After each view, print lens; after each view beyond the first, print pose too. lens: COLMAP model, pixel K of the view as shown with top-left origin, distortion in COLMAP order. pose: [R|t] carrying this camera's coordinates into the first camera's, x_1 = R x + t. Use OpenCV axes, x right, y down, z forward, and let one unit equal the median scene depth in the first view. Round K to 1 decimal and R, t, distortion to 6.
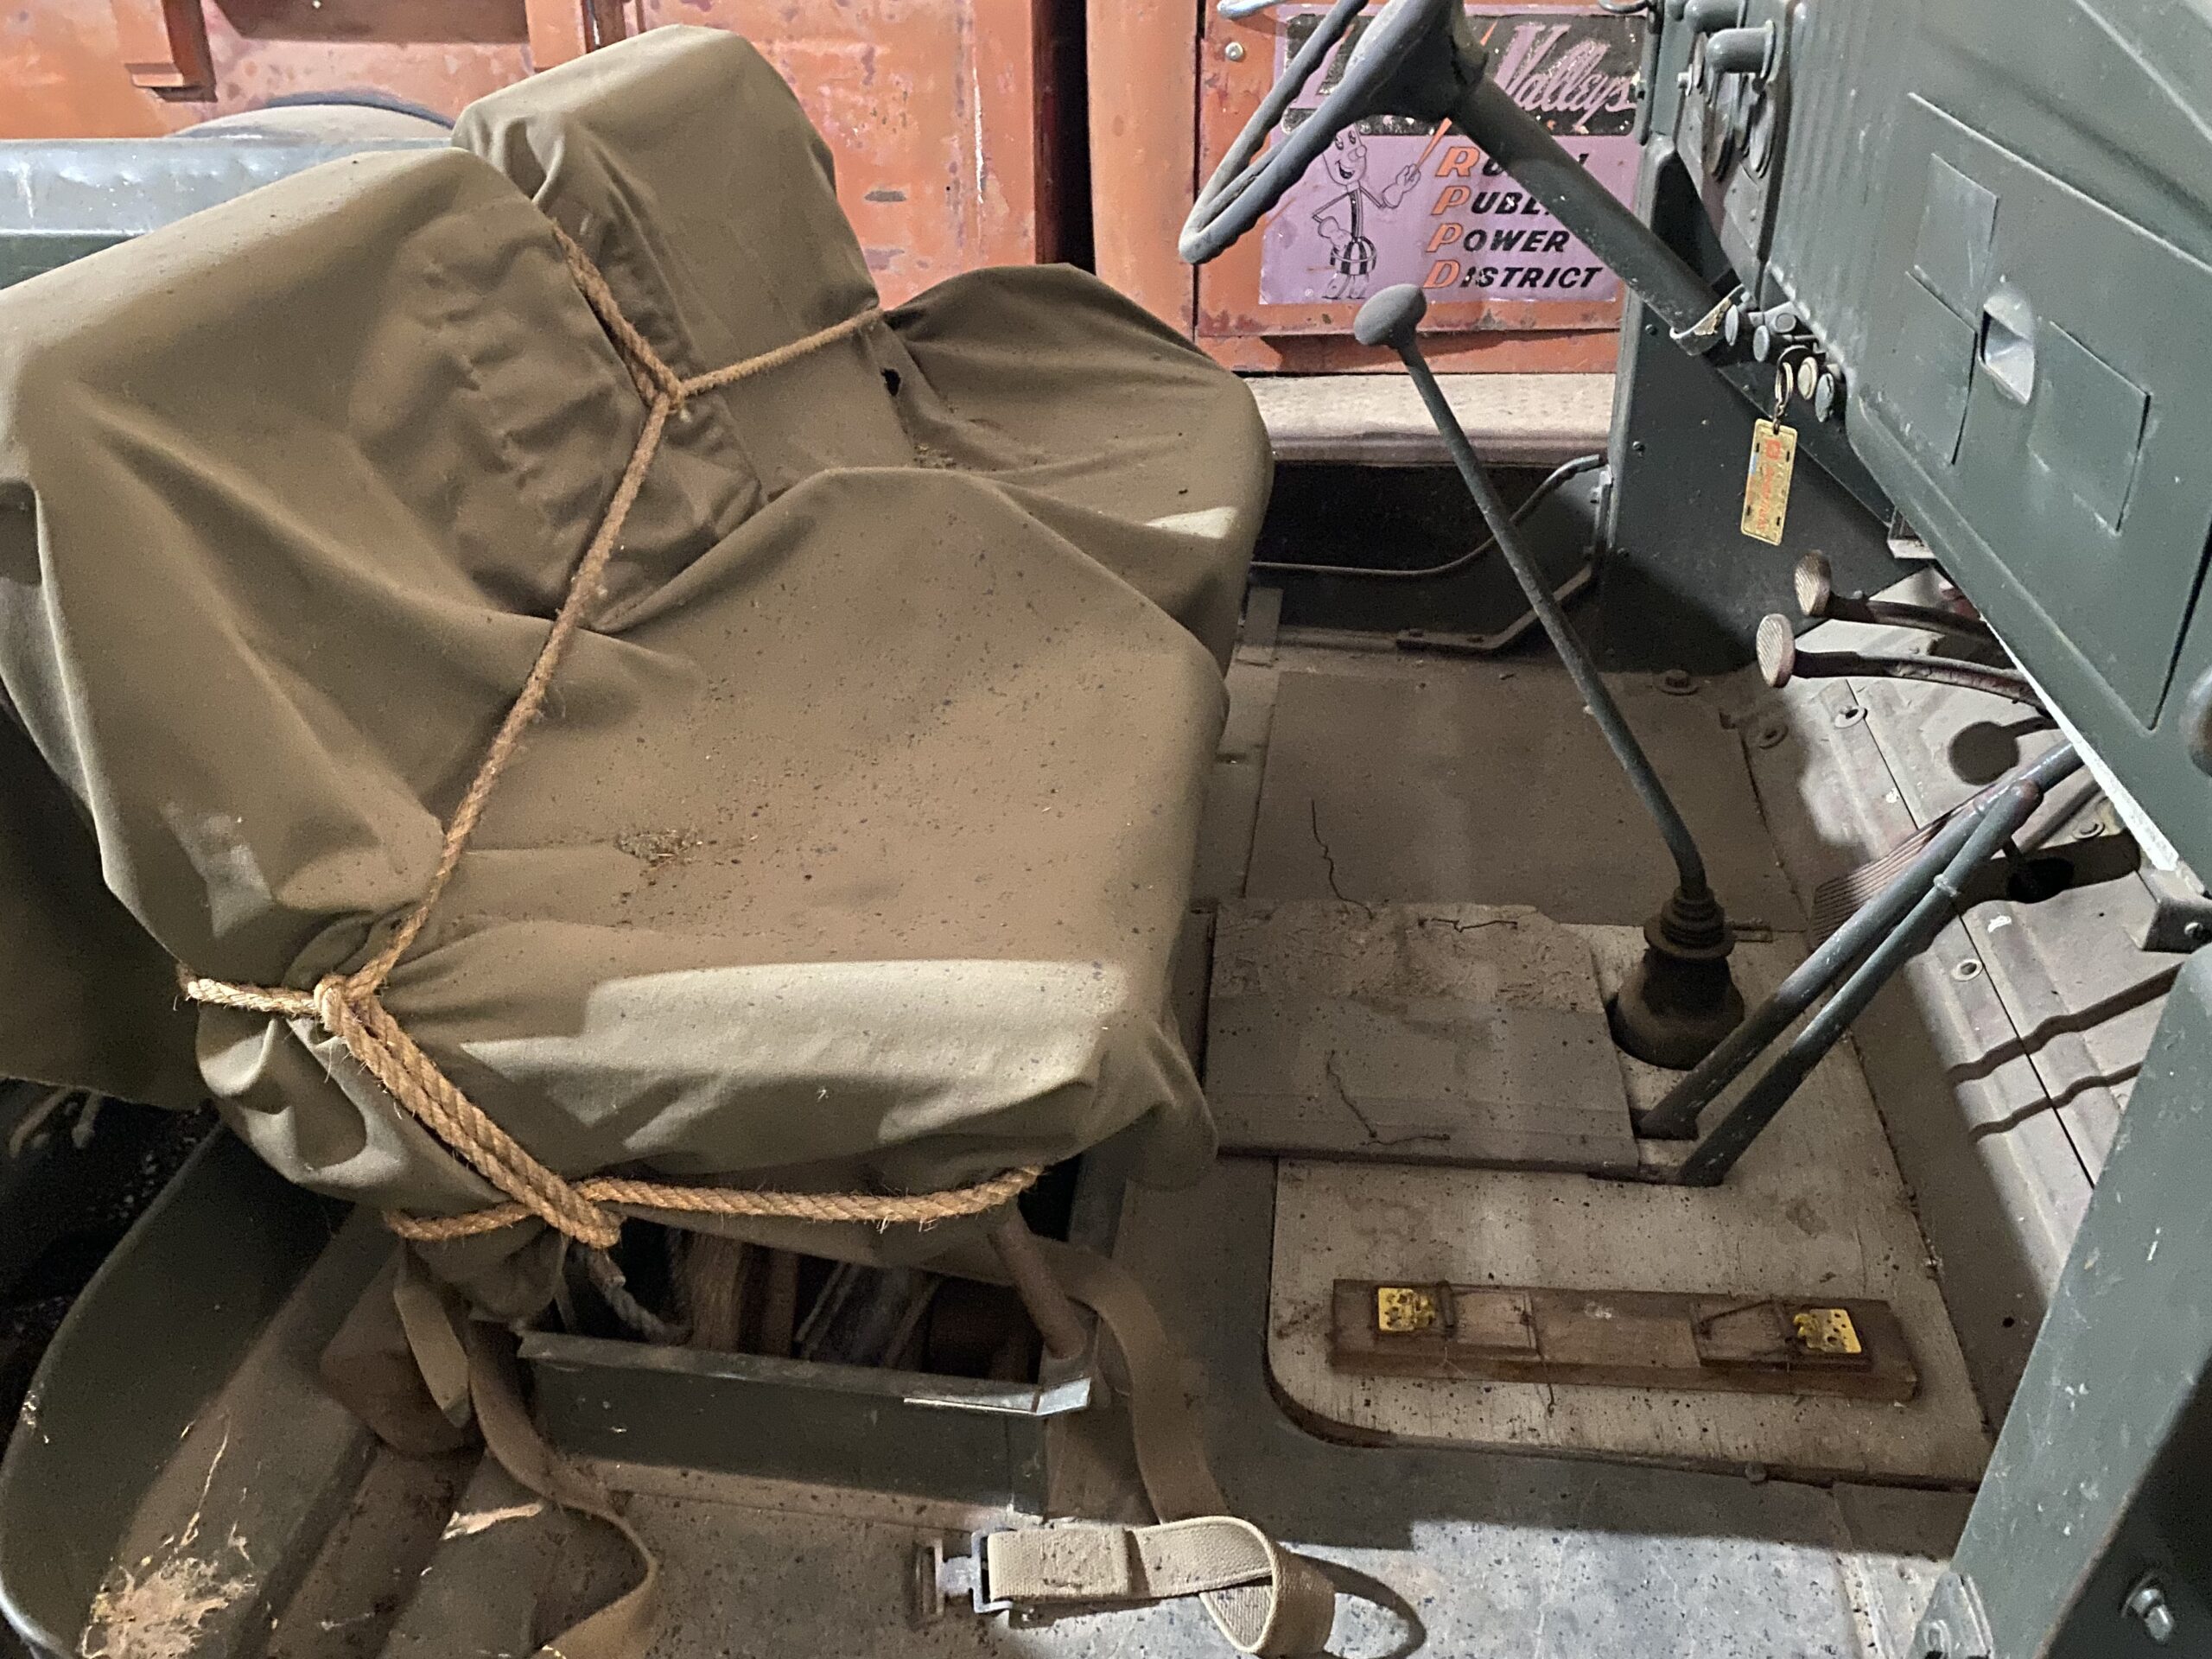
lens RADIAL K [[1698.9, 0, 1102.2], [0, 1698.9, 833.4], [0, 0, 1]] dist [-0.044728, 0.066132]
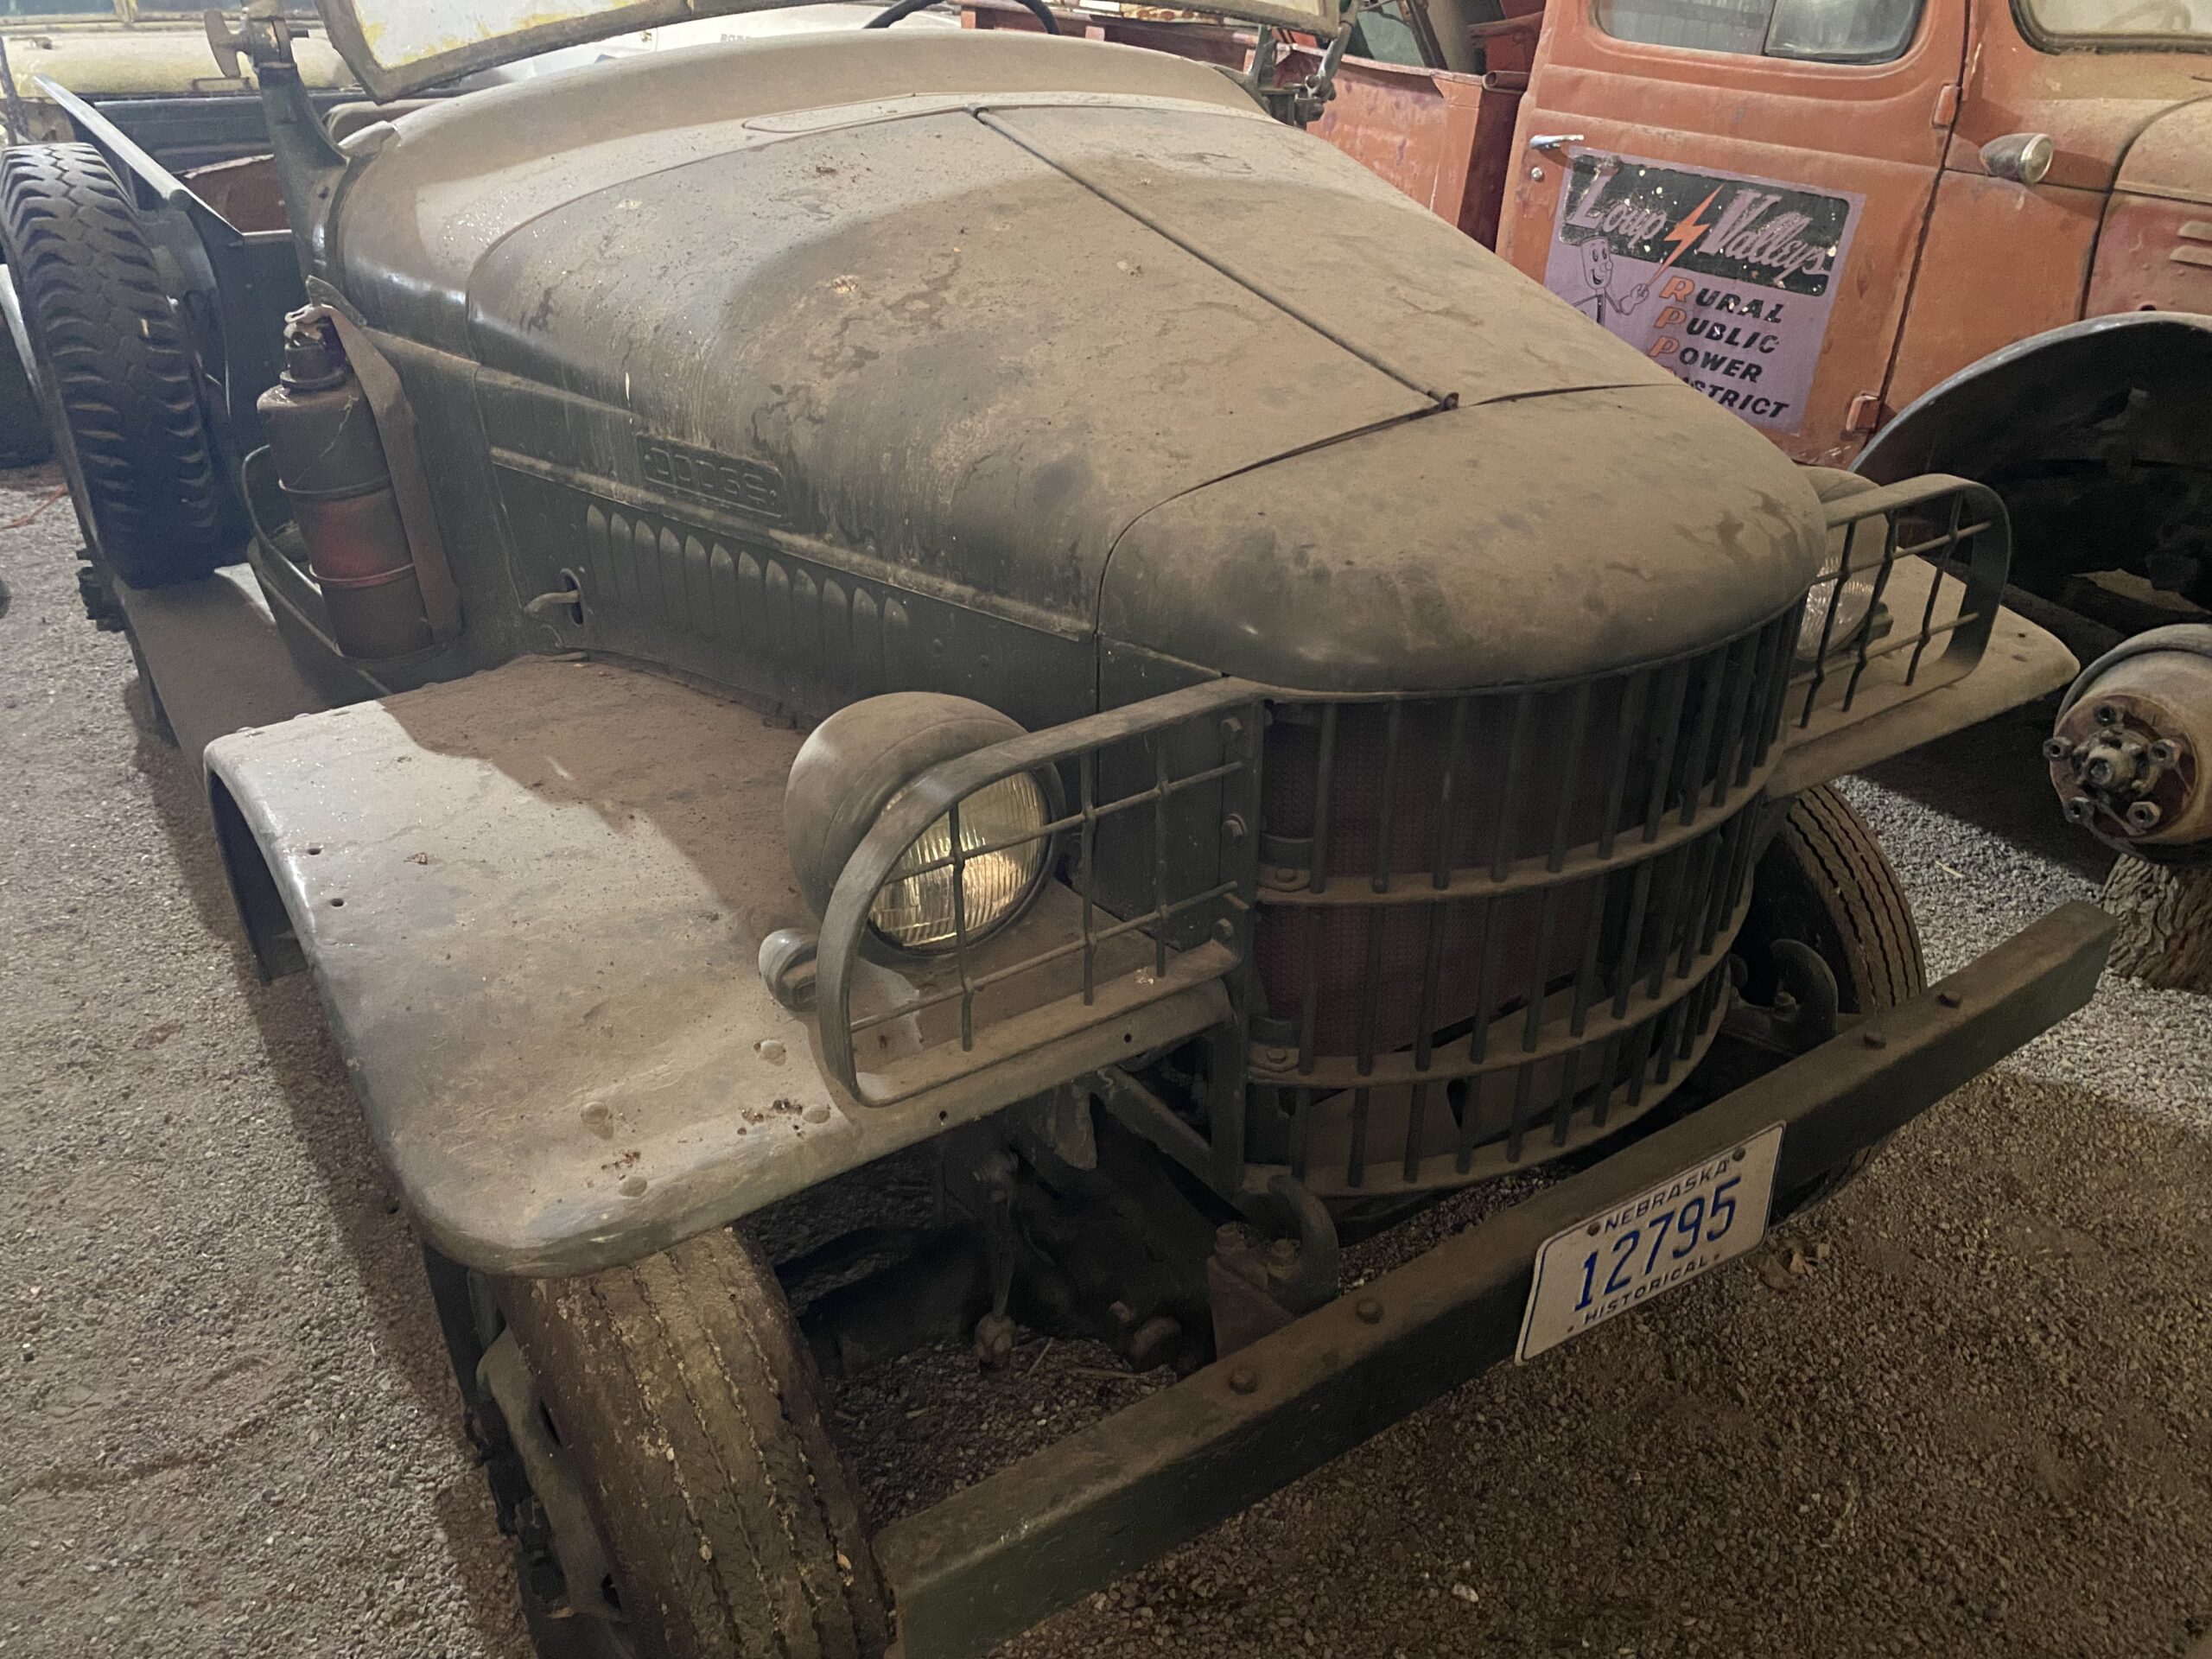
lens RADIAL K [[1686.8, 0, 1107.9], [0, 1686.8, 833.2], [0, 0, 1]] dist [-0.000664, 0.016292]
pose [[0.642225, 0.407333, -0.649328, 0.916591], [-0.437137, 0.890488, 0.126261, -0.011616], [0.629649, 0.202757, 0.749955, -0.122960]]
